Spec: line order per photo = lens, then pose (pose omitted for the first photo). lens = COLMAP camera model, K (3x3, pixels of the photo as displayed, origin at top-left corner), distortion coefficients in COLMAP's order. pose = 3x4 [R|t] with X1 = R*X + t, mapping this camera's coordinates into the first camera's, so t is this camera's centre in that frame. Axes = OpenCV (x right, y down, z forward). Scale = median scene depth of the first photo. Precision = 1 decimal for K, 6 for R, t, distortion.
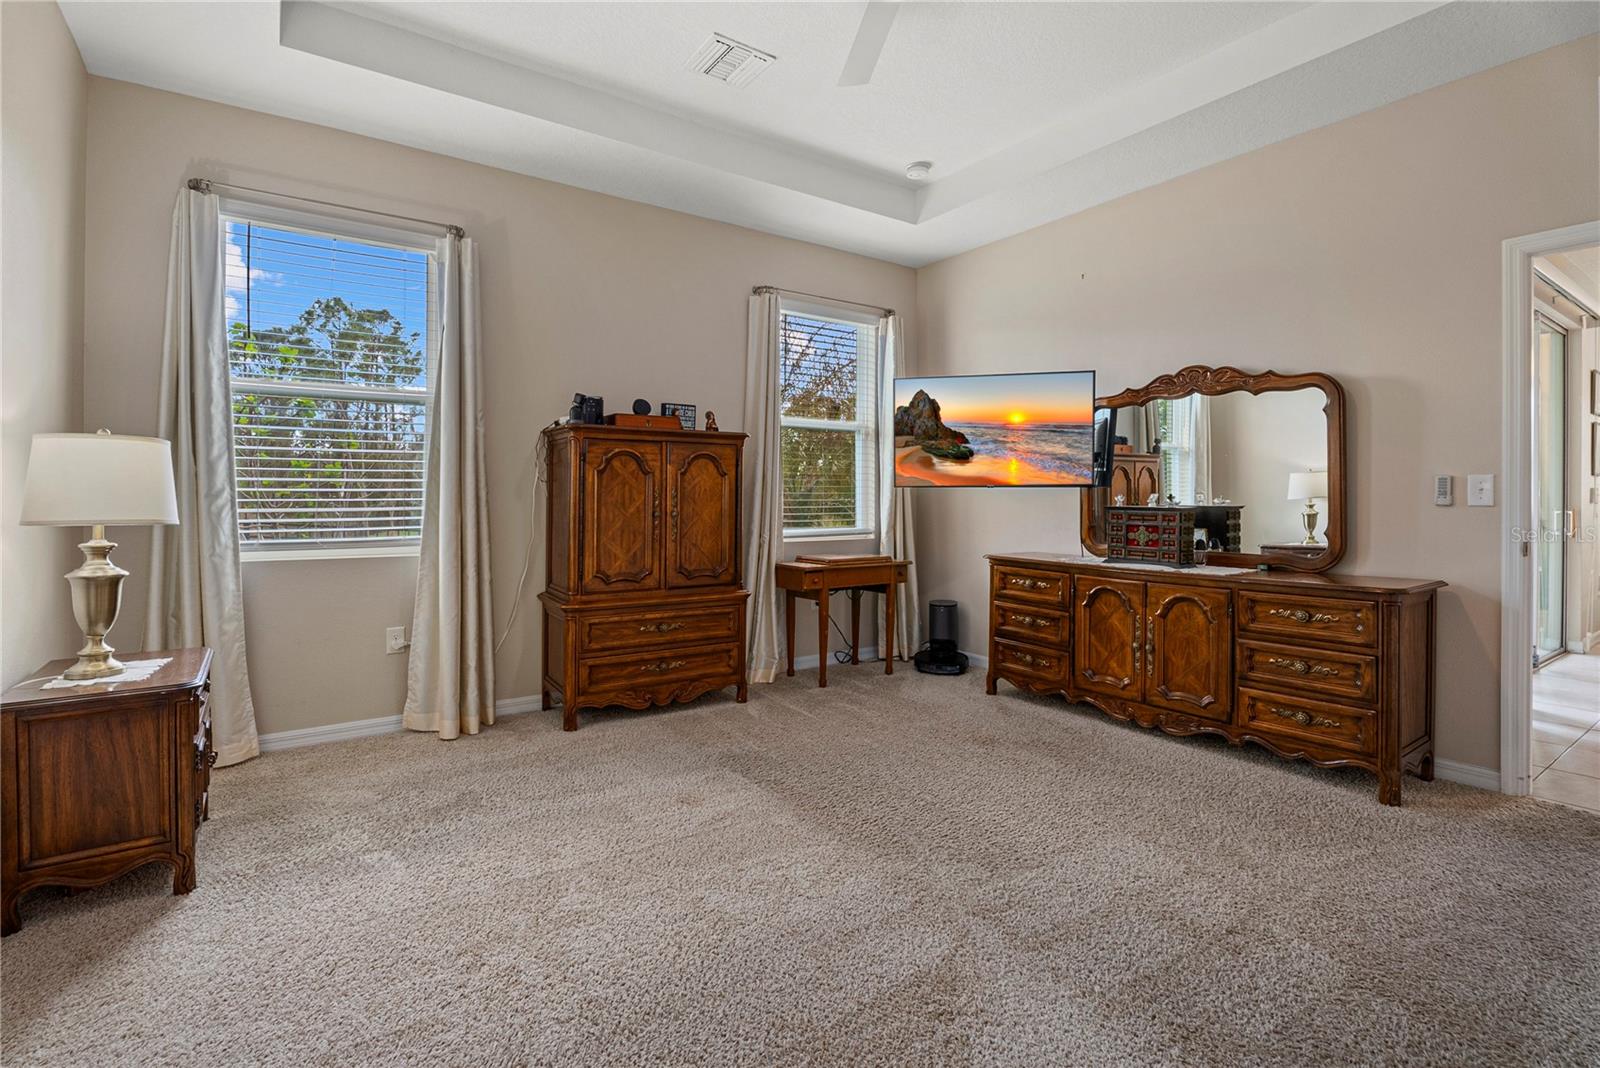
lens RADIAL K [[736.8, 0, 793.3], [0, 736.8, 504.4], [0, 0, 1]] dist [-0.012635, 0.000219]
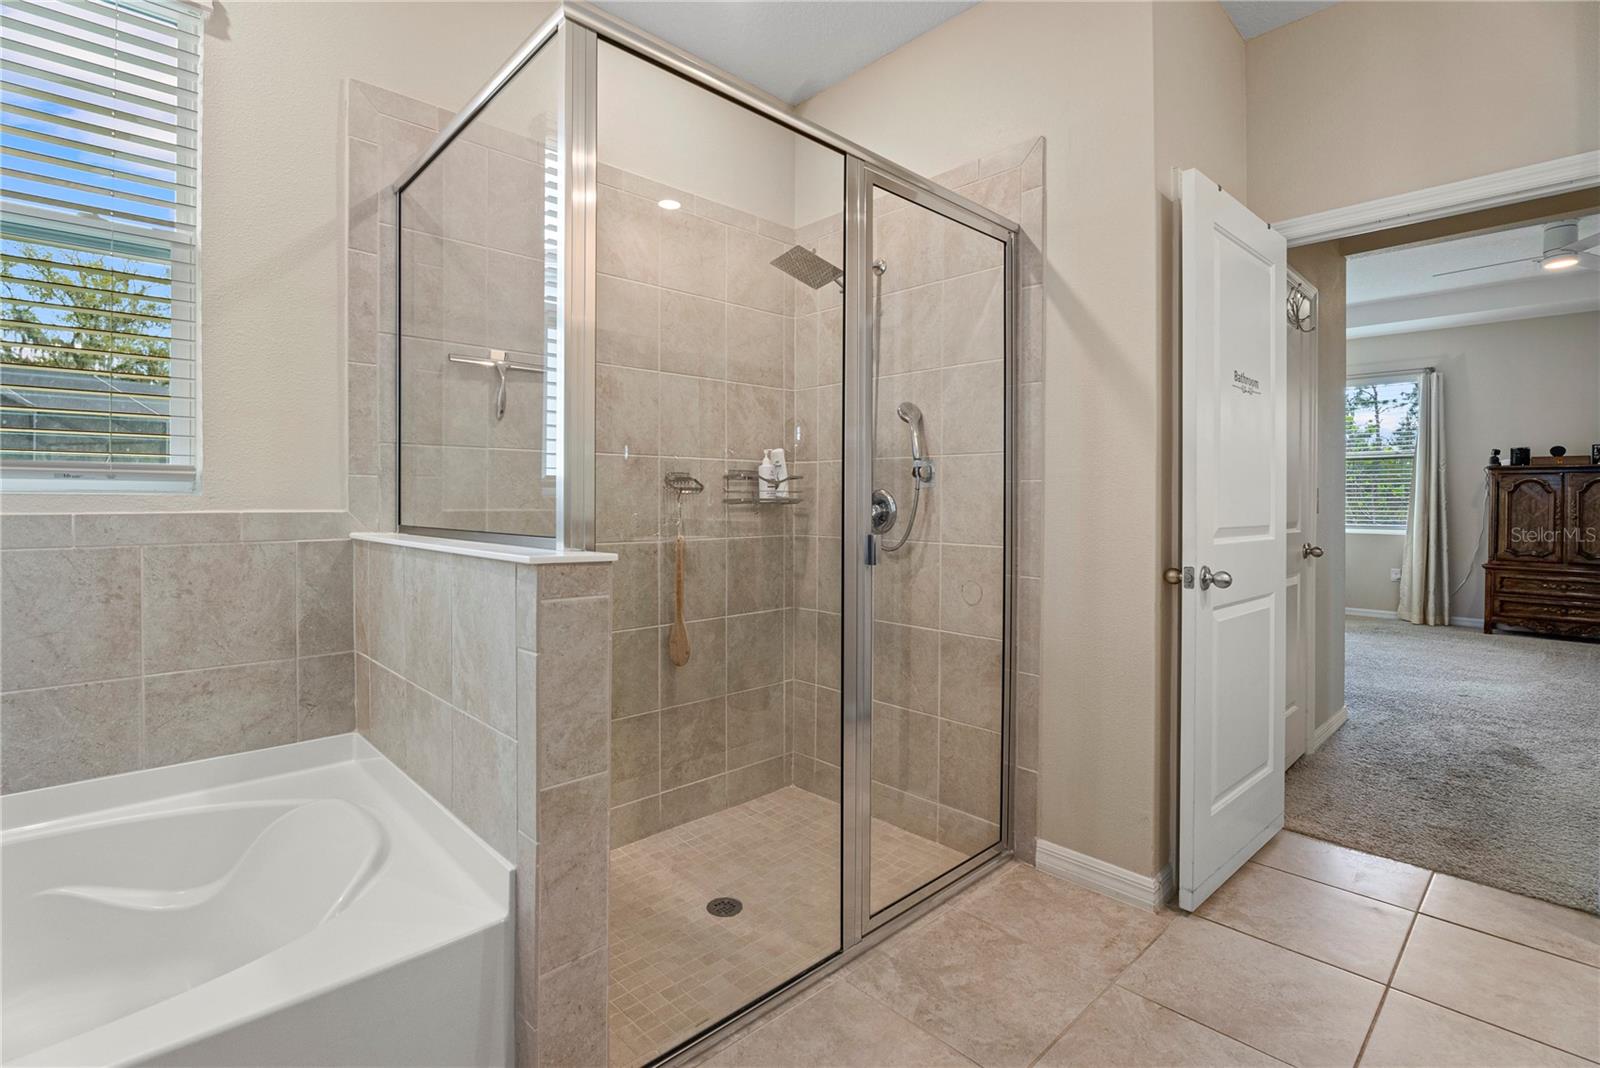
lens RADIAL K [[736.8, 0, 793.3], [0, 736.8, 504.4], [0, 0, 1]] dist [-0.012635, 0.000219]
pose [[0.154258, 0.003333, -0.988025, 1.235827], [-0.013648, 0.999906, 0.001242, 0.006282], [0.987936, 0.013293, 0.154289, -1.003400]]
